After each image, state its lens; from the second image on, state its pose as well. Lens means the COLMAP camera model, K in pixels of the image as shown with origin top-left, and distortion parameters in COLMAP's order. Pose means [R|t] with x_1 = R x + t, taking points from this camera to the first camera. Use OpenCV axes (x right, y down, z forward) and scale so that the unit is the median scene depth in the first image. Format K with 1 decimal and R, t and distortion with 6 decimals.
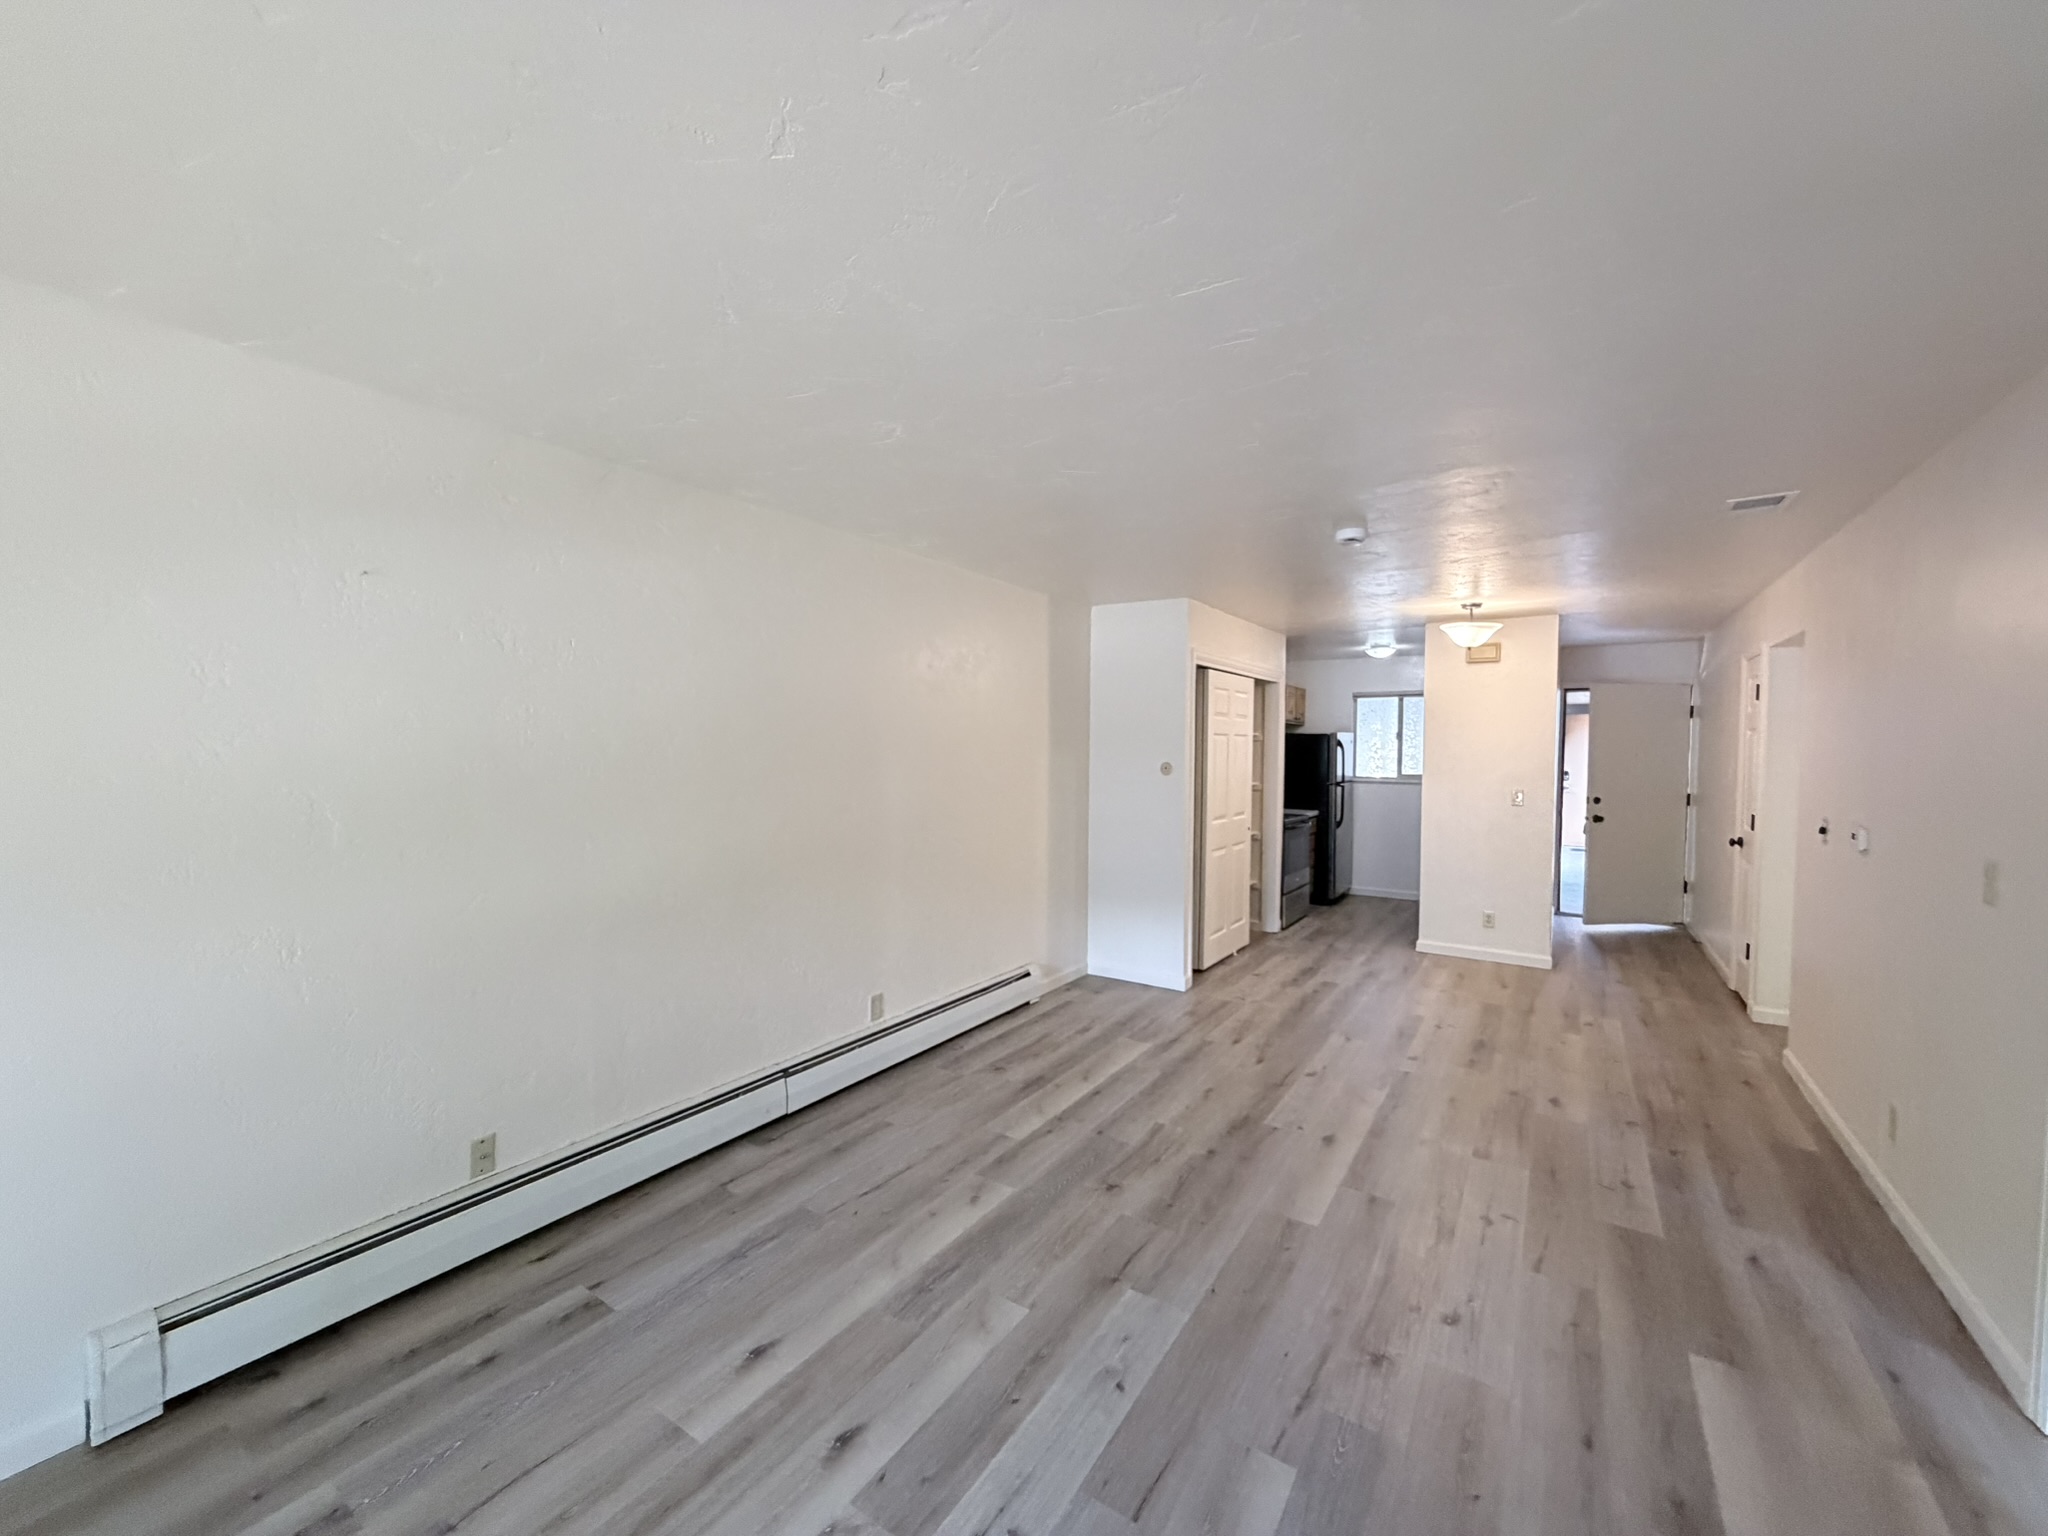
lens RADIAL K [[818.4, 0, 1016.7], [0, 818.4, 774.3], [0, 0, 1]] dist [0.001305, 0.000134]
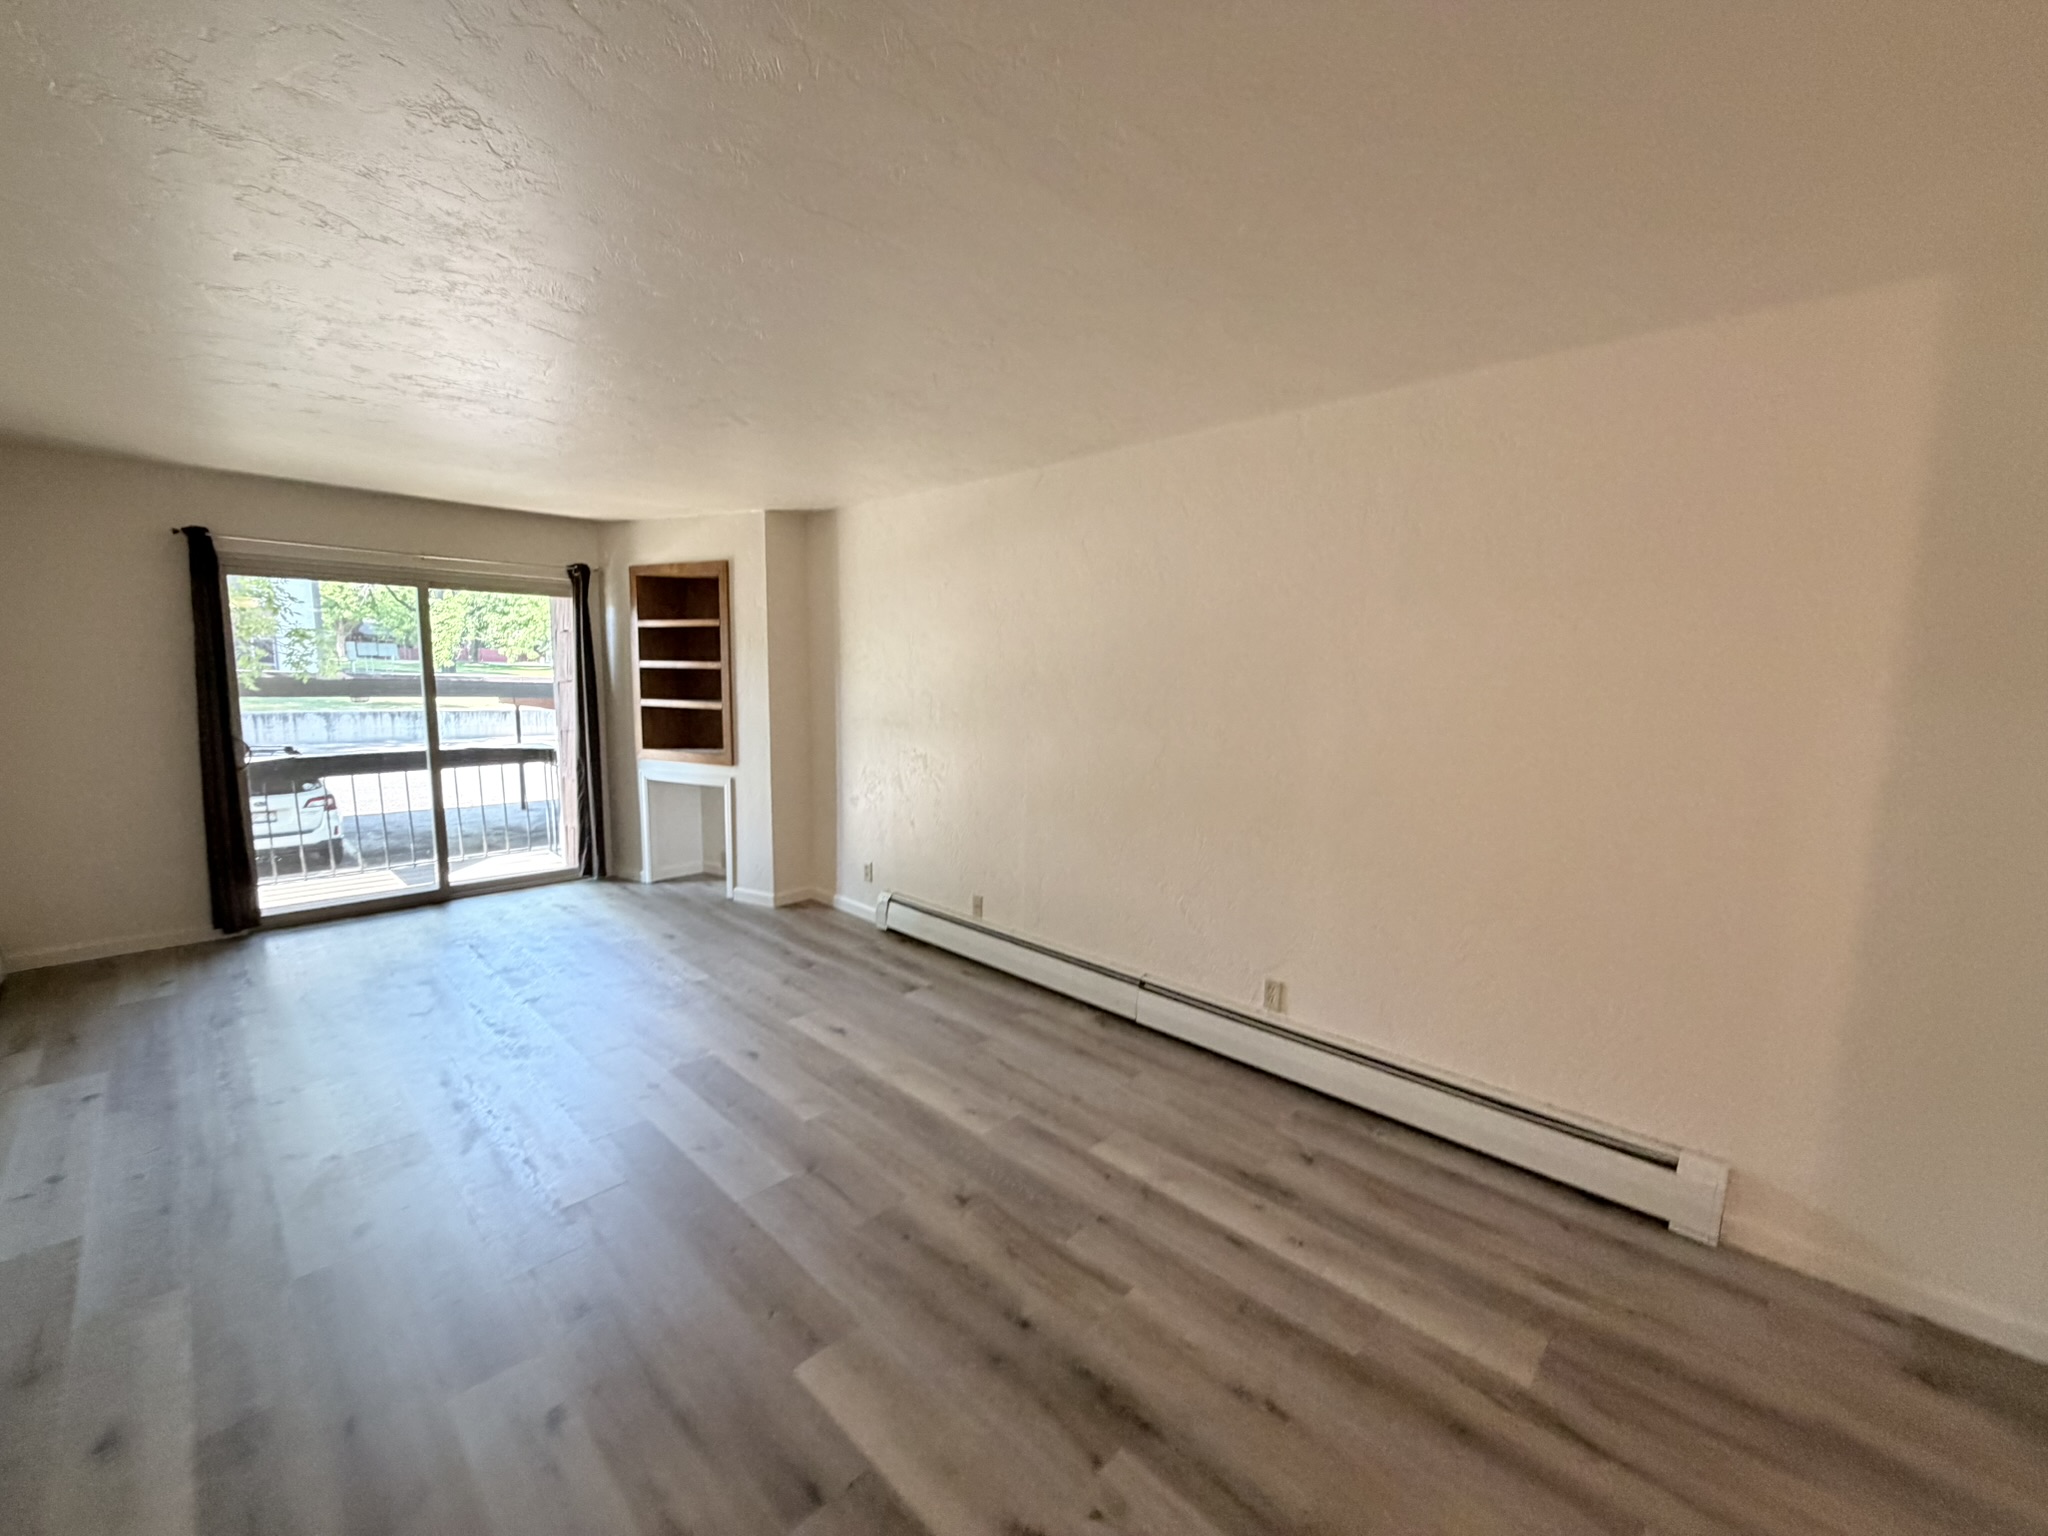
lens RADIAL K [[818.4, 0, 1016.7], [0, 818.4, 774.3], [0, 0, 1]] dist [0.001305, 0.000134]
pose [[-0.185071, 0.111792, -0.976346, 0.756875], [-0.047770, 0.991311, 0.122561, -0.027303], [0.981563, 0.069323, -0.178122, 1.017171]]
